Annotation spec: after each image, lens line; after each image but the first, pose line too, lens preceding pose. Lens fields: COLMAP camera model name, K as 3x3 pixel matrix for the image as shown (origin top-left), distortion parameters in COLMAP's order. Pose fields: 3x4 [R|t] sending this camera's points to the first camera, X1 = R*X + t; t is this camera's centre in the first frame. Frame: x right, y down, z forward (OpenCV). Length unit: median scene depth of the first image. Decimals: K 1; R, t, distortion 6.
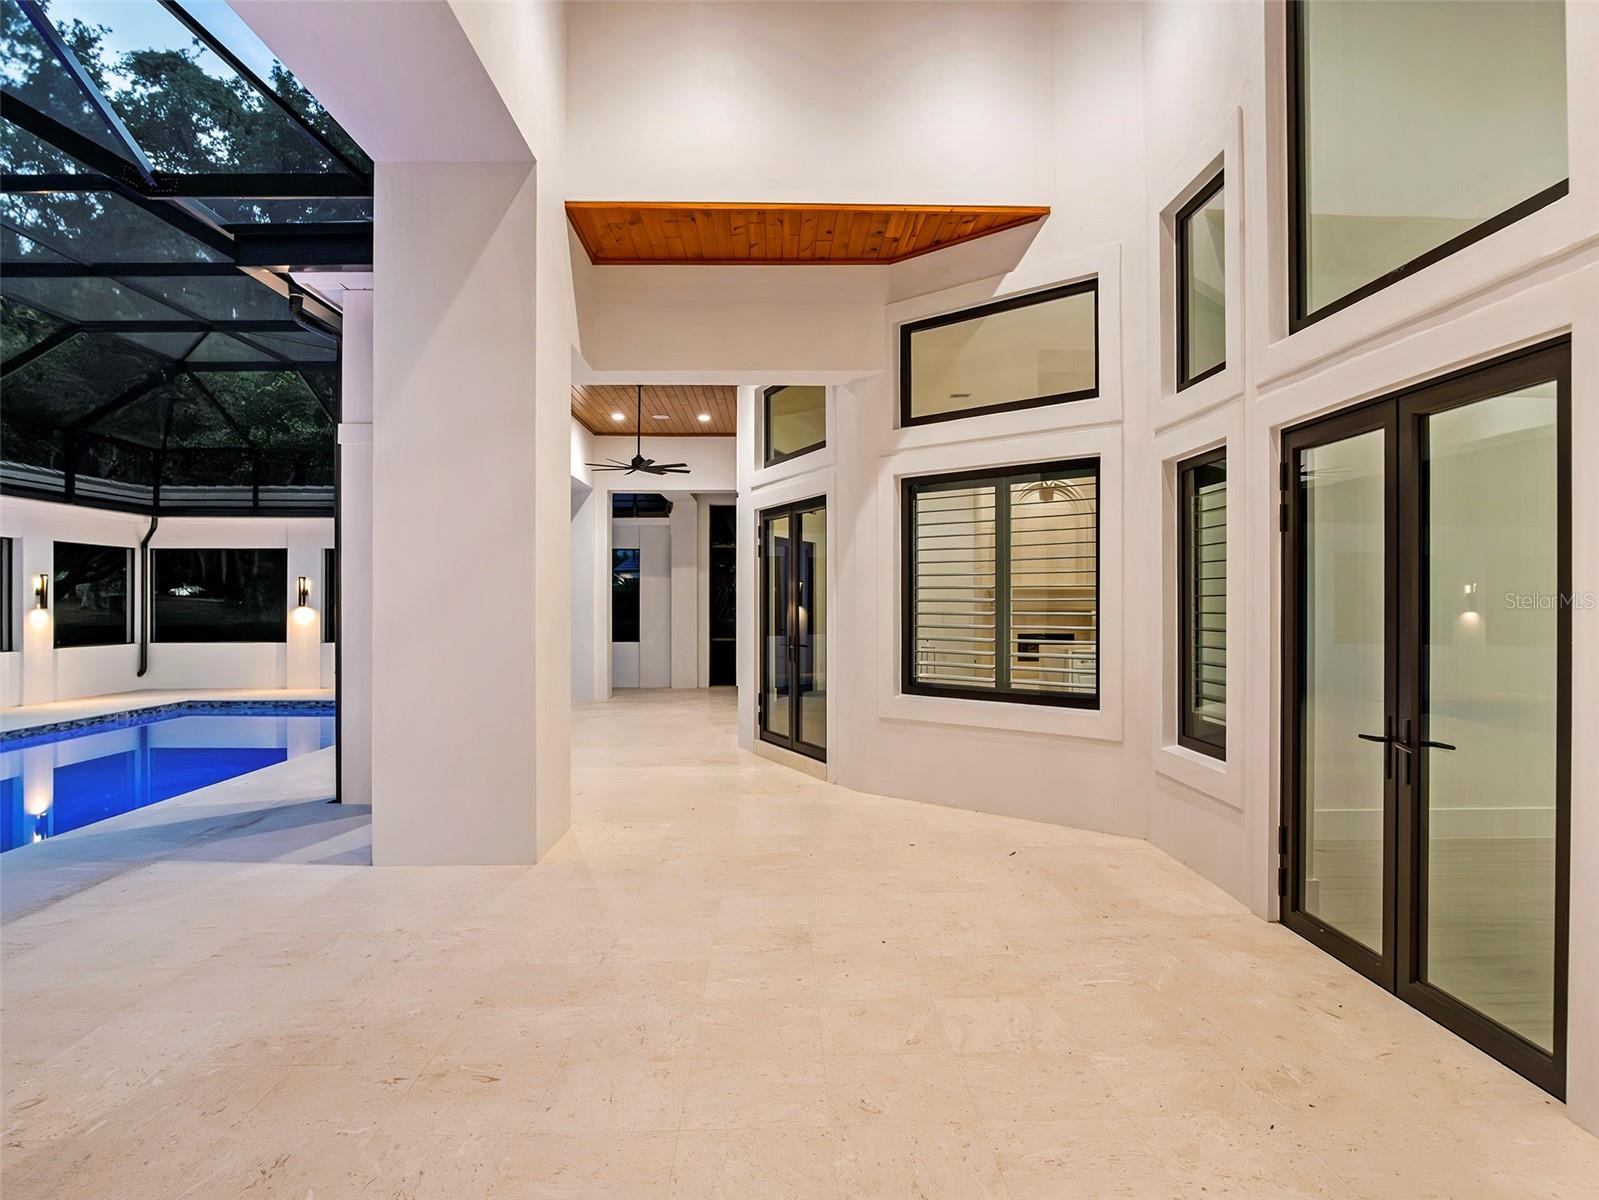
lens RADIAL K [[955.1, 0, 800.6], [0, 955.1, 600.6], [0, 0, 1]] dist [-0.027374, 0.007255]
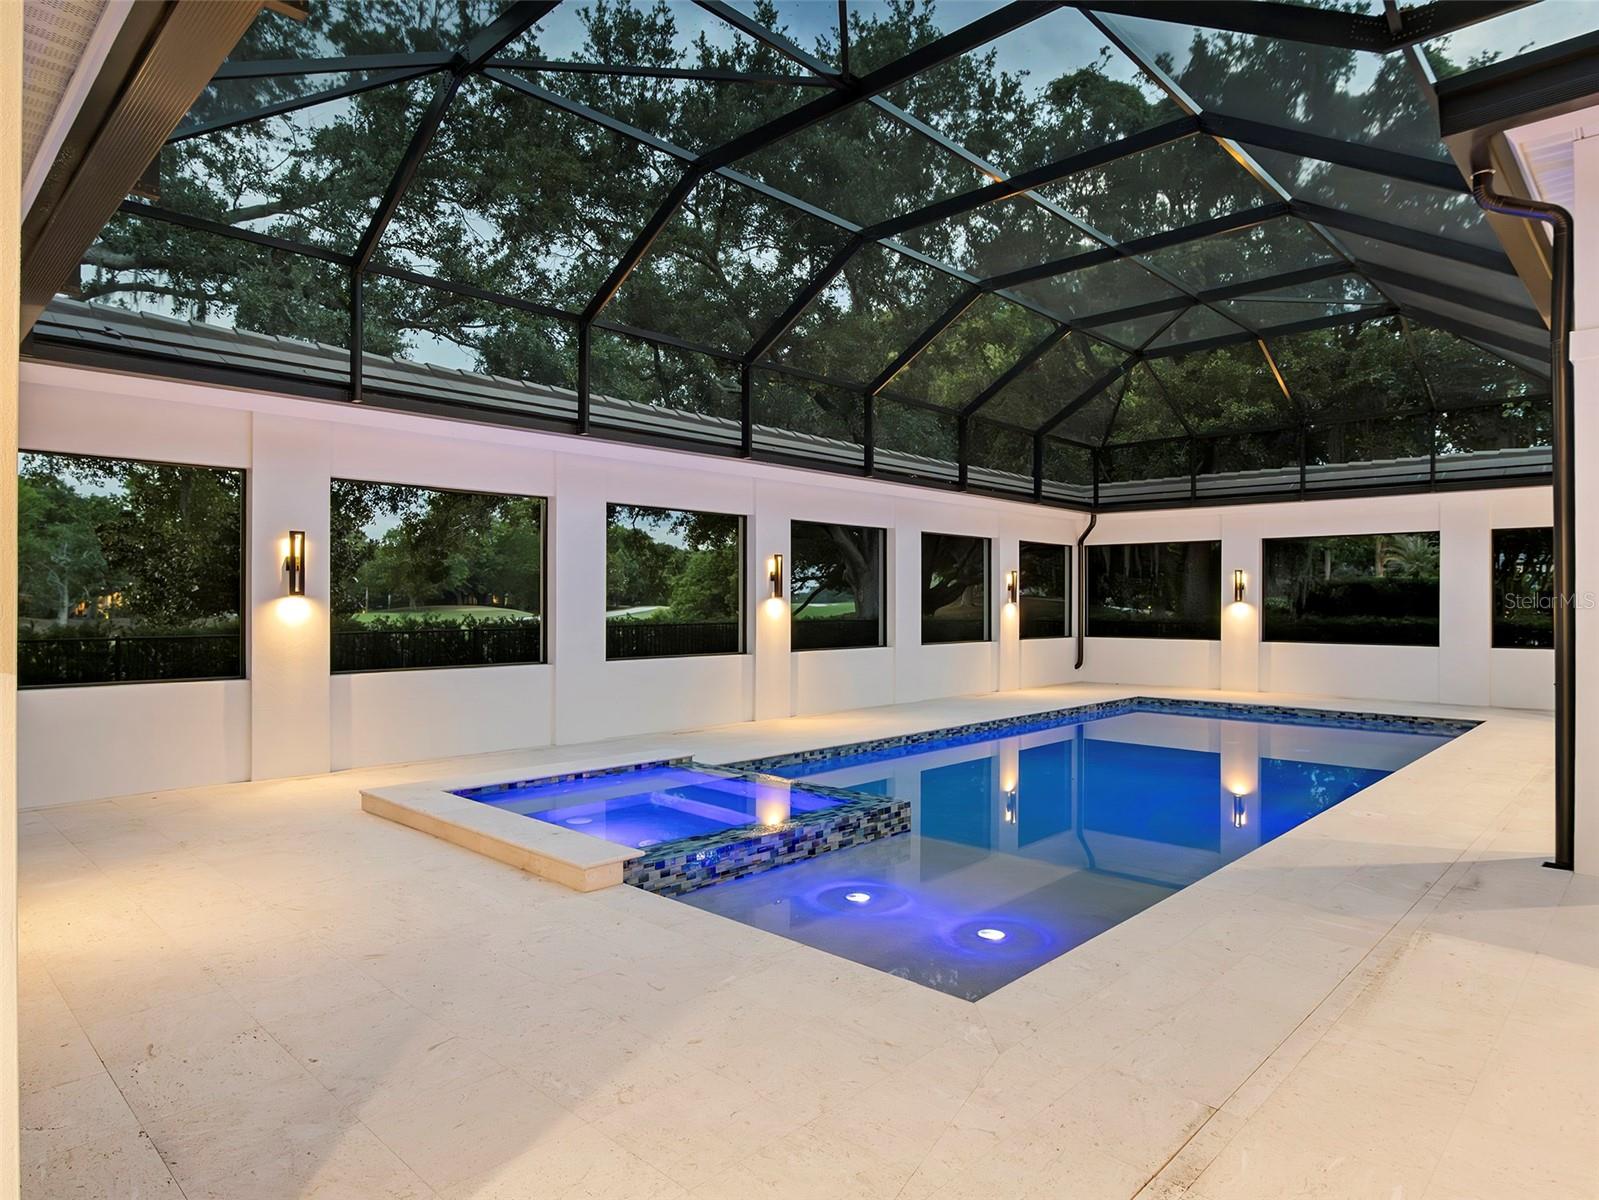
lens RADIAL K [[955.1, 0, 797.9], [0, 955.1, 601.6], [0, 0, 1]] dist [-0.027374, 0.007255]
pose [[0.703391, 0.001125, -0.710803, -0.200291], [-0.001511, 0.999999, 0.000087, 0.007545], [0.710802, 0.001013, 0.703392, 0.053044]]
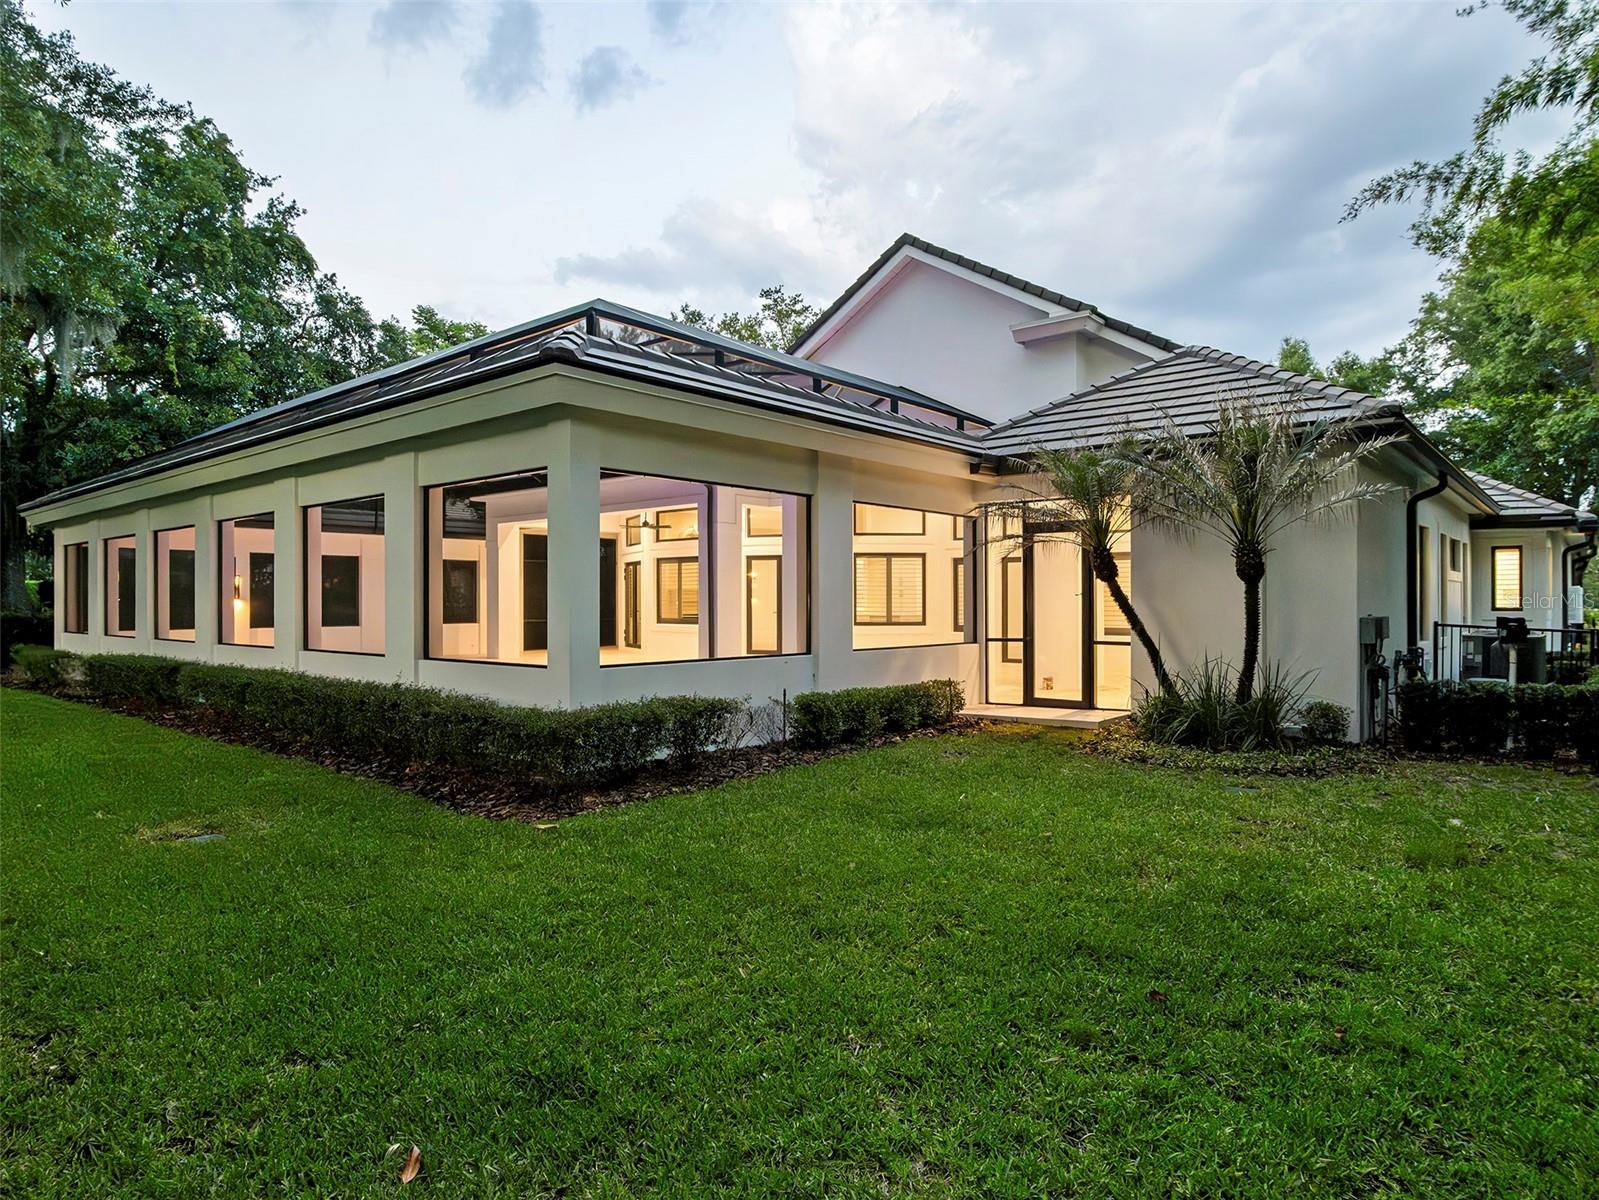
lens RADIAL K [[955.1, 0, 798.1], [0, 955.1, 593.6], [0, 0, 1]] dist [-0.027374, 0.007255]
pose [[0.660861, 0.004219, 0.750497, -1.131362], [0.000644, 0.999981, -0.006189, 0.007630], [-0.750508, 0.004573, 0.660845, -0.416307]]
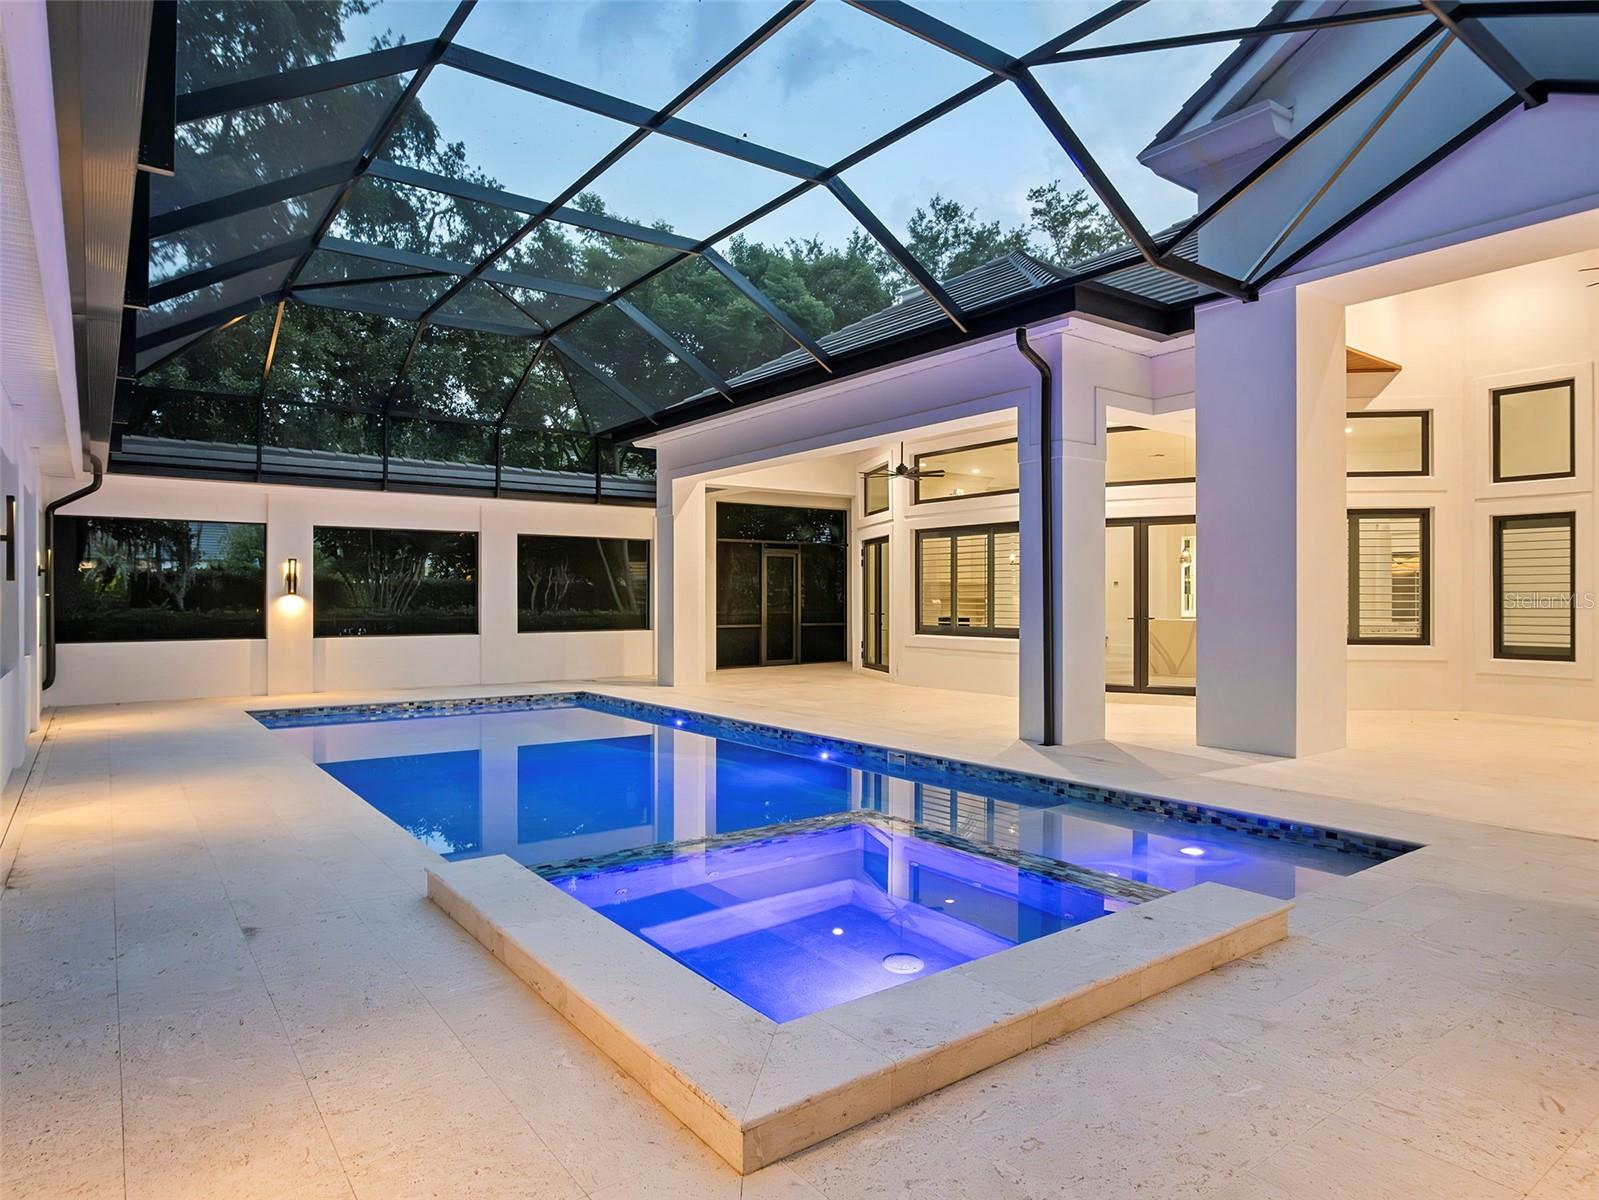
lens RADIAL K [[955.1, 0, 788.4], [0, 955.1, 597.9], [0, 0, 1]] dist [-0.027374, 0.007255]
pose [[0.818473, 0.001199, 0.574543, -0.759683], [-0.000927, 0.999999, -0.000766, 0.010899], [-0.574544, 0.000094, 0.818474, 0.091440]]
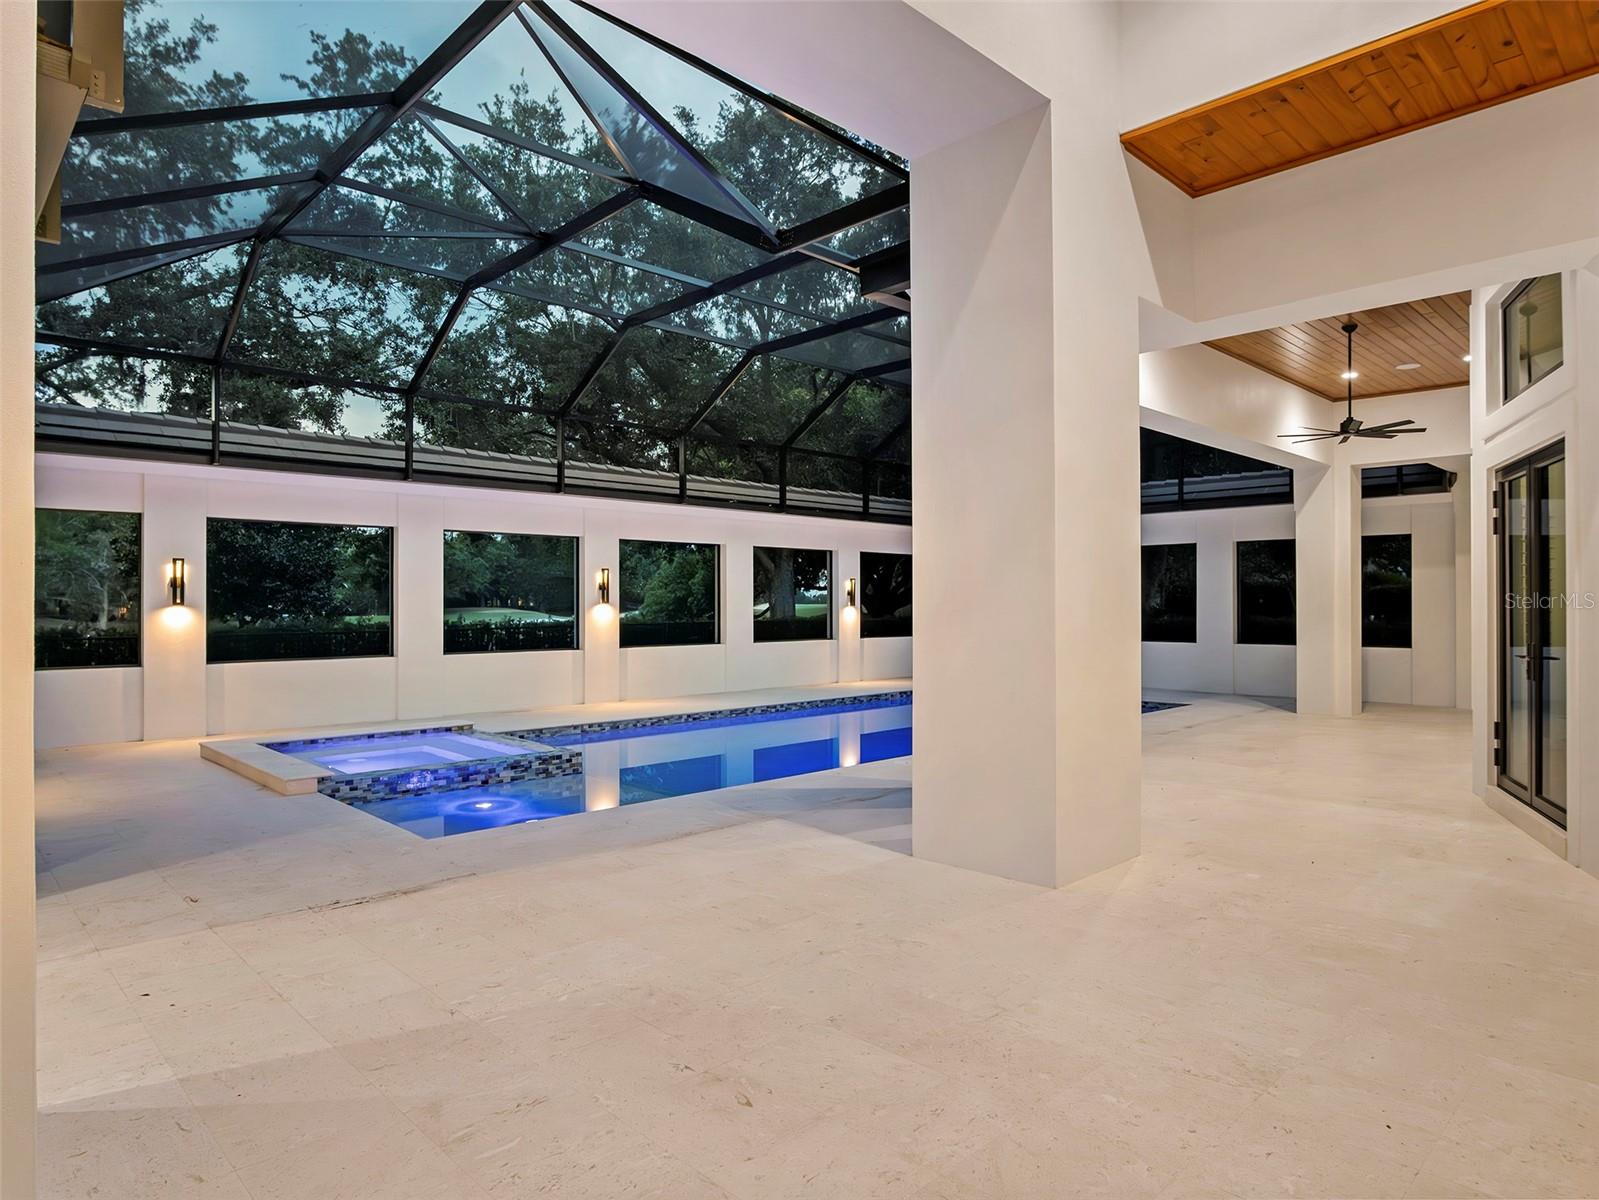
lens RADIAL K [[955.1, 0, 803.9], [0, 955.1, 601.9], [0, 0, 1]] dist [-0.027374, 0.007255]
pose [[0.679487, -0.001896, -0.733685, 0.084929], [0.002575, 0.999997, -0.000199, 0.003126], [0.733683, -0.001754, 0.679490, 0.088230]]
